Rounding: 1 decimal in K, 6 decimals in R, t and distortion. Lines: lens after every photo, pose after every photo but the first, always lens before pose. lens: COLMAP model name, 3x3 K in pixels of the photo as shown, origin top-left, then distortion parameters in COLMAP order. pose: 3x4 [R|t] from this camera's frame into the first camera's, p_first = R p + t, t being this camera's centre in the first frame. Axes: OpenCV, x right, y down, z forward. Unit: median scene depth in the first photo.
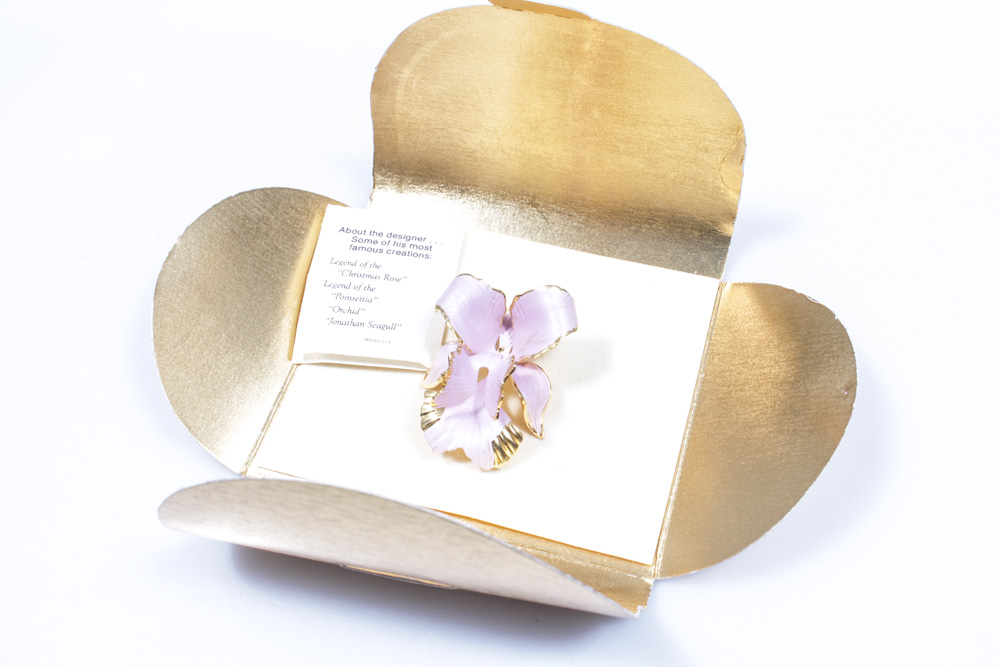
lens RADIAL K [[1154.0, 0, 500.0], [0, 1154.0, 333.5], [0, 0, 1]] dist [-0.015763, -0.005307]
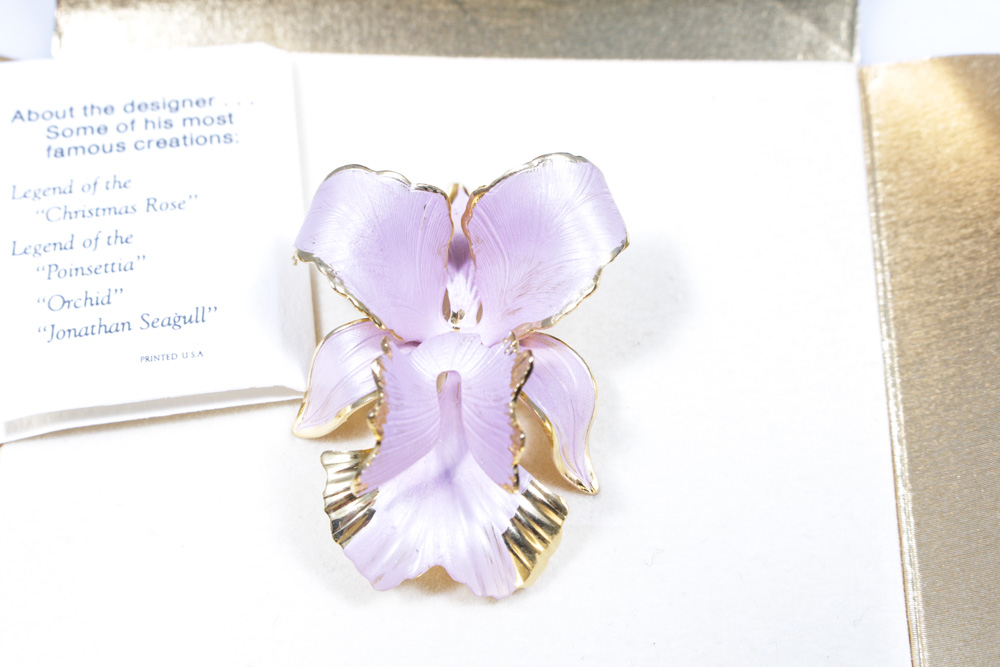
lens RADIAL K [[1761.9, 0, 500.0], [0, 1761.9, 333.5], [0, 0, 1]] dist [0.028585, -0.733847]
pose [[0.961462, -0.217743, 0.167866, -0.099574], [0.199574, 0.972677, 0.118612, -0.057414], [-0.189106, -0.080540, 0.978648, 0.336898]]
